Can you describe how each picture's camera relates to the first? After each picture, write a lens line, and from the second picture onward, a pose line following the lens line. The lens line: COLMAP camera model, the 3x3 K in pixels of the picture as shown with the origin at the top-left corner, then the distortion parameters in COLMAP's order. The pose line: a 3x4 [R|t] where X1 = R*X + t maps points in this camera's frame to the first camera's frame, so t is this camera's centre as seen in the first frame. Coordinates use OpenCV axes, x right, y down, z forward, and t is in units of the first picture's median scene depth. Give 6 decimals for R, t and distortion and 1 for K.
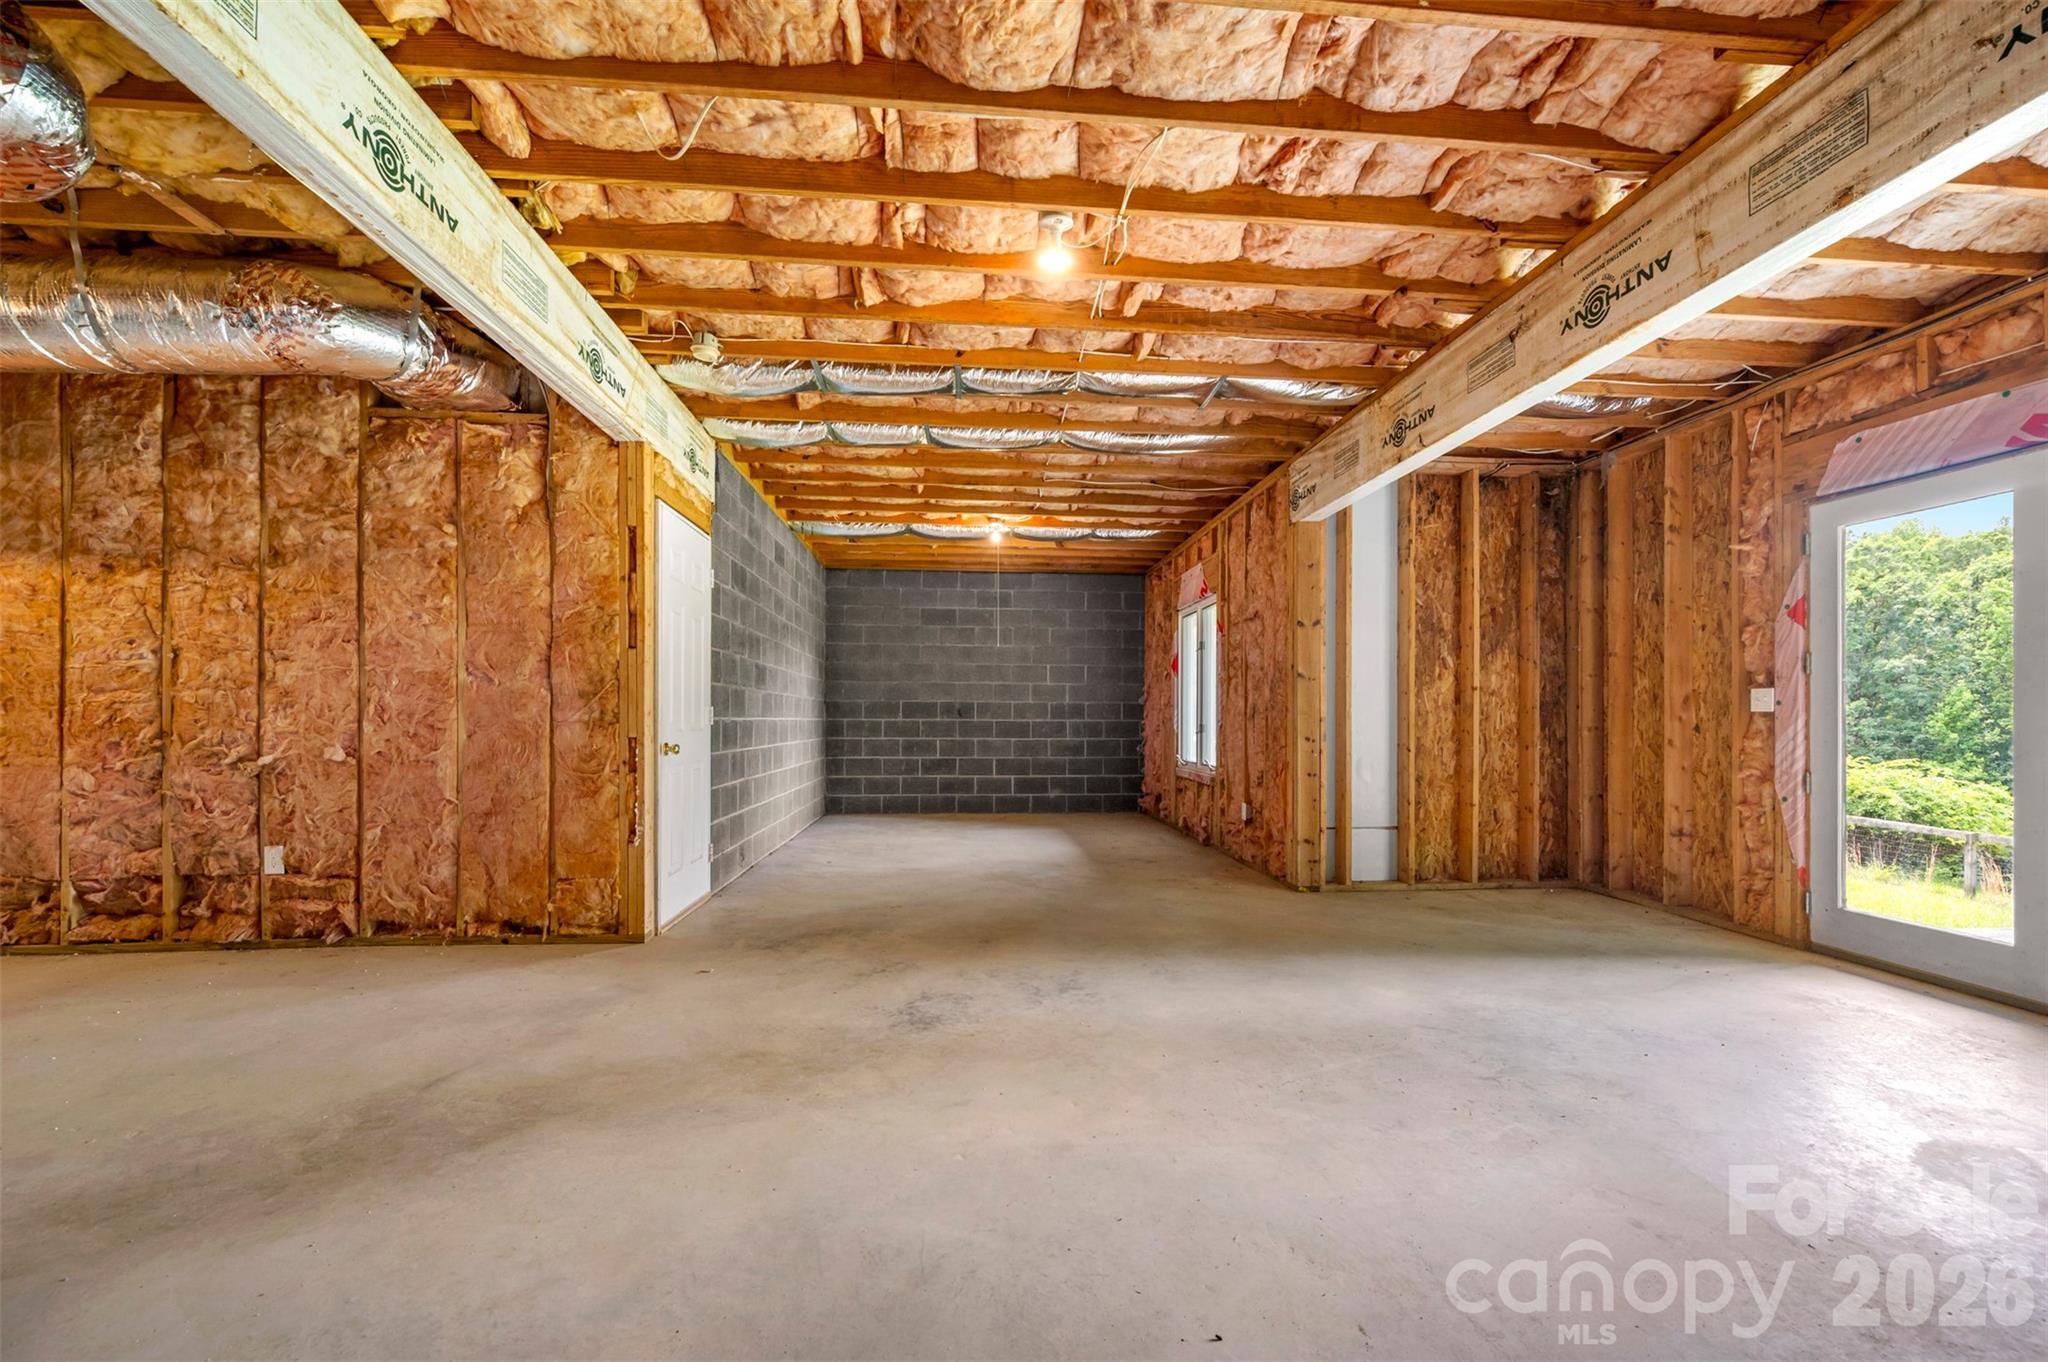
lens RADIAL K [[841.4, 0, 1031.9], [0, 841.4, 717.9], [0, 0, 1]] dist [0.000364, 0.000177]
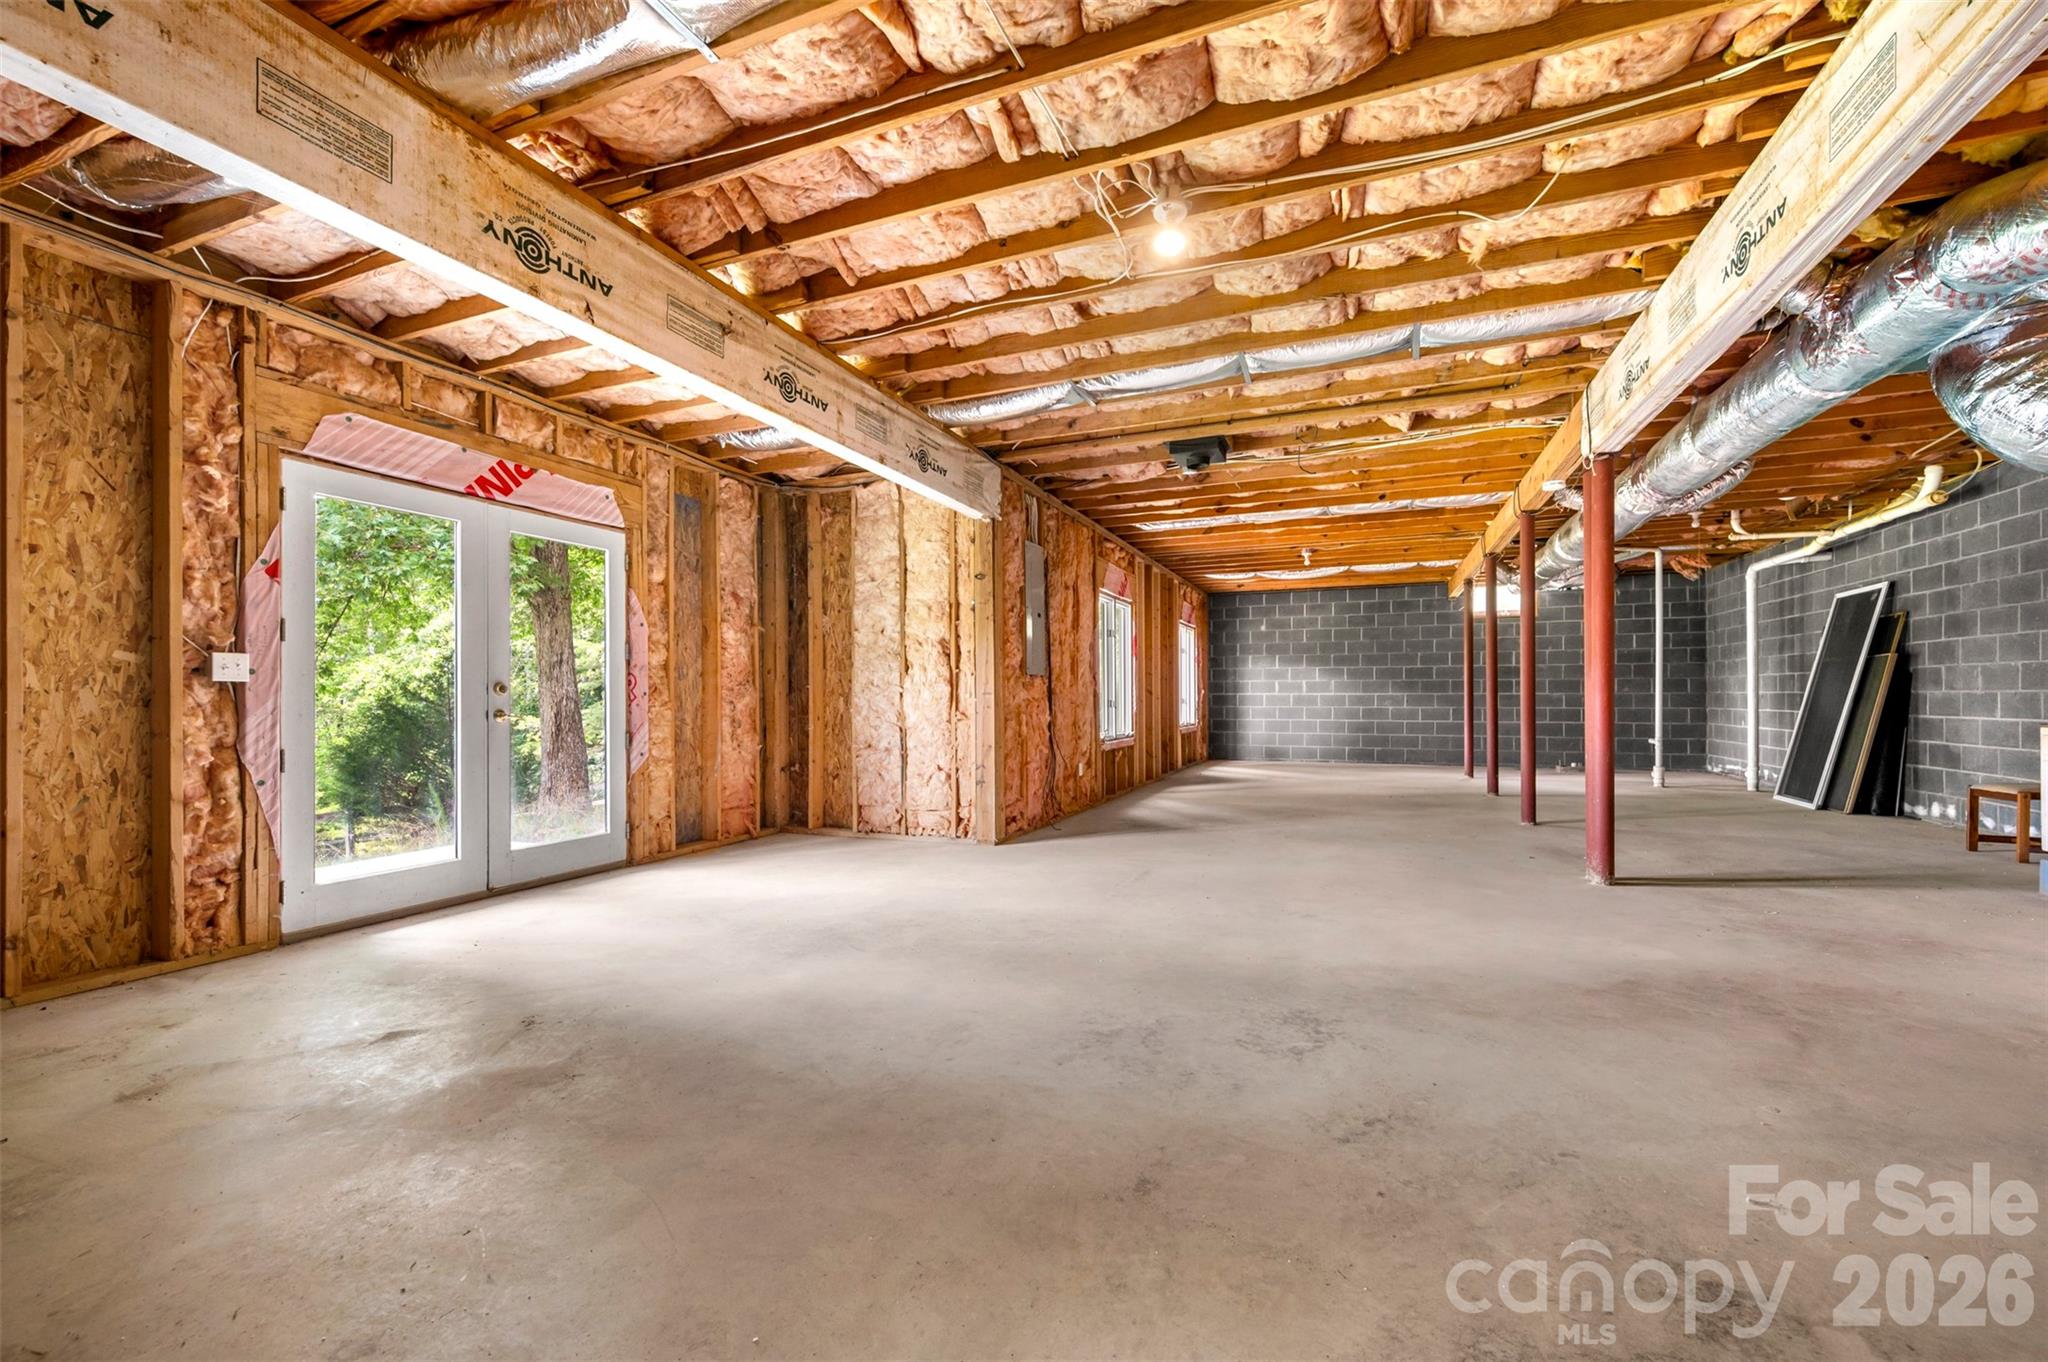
lens RADIAL K [[837.4, 0, 1029.9], [0, 837.4, 686.4], [0, 0, 1]] dist [-0.000123, 0.000157]
pose [[-0.892400, 0.005447, 0.451211, -0.271593], [0.000354, 0.999935, -0.011372, 0.010123], [-0.451244, -0.009989, -0.892345, 1.915891]]
